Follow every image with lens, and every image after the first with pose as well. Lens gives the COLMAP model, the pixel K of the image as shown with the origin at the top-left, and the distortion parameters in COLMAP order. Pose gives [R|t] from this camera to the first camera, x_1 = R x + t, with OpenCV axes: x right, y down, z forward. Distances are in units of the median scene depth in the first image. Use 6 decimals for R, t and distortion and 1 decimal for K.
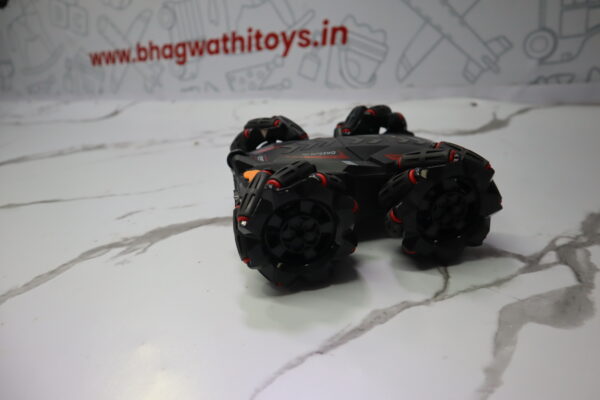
lens RADIAL K [[420.8, 0, 303.8], [0, 420.8, 200.7], [0, 0, 1]] dist [-0.118251, 0.077184]
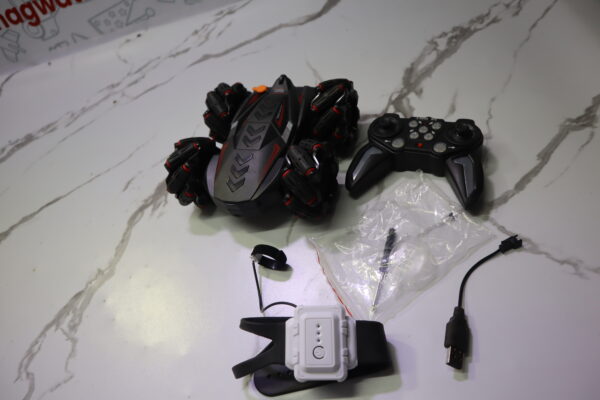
lens RADIAL K [[420.8, 0, 303.8], [0, 420.8, 200.7], [0, 0, 1]] dist [-0.118251, 0.077184]
pose [[0.883449, -0.433656, 0.177371, -0.109809], [0.341549, 0.855231, 0.389775, -0.167310], [-0.320722, -0.283765, 0.903667, -0.302949]]
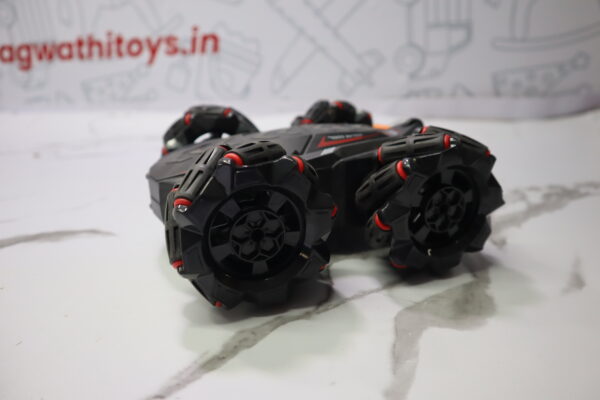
lens RADIAL K [[423.1, 0, 303.0], [0, 423.1, 200.6], [0, 0, 1]] dist [-0.115512, 0.077950]
pose [[0.962683, -0.019236, 0.269949, 0.031598], [0.041415, 0.996193, -0.076706, 0.035542], [-0.267446, 0.085023, 0.959815, 0.087414]]
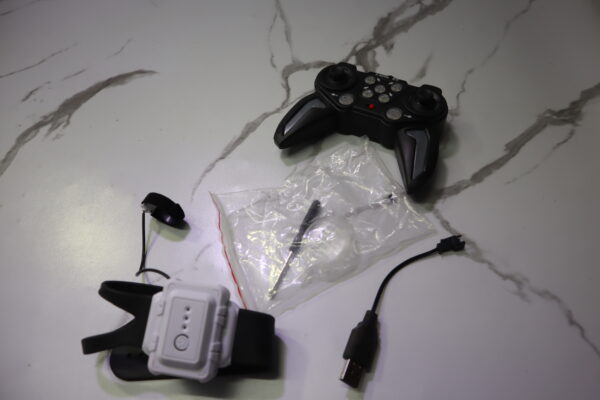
lens RADIAL K [[420.8, 0, 303.8], [0, 420.8, 200.7], [0, 0, 1]] dist [-0.118251, 0.077184]
pose [[0.931754, -0.297699, 0.207868, -0.020044], [0.159553, 0.849966, 0.502096, -0.102537], [-0.326154, -0.434664, 0.839458, -0.217395]]
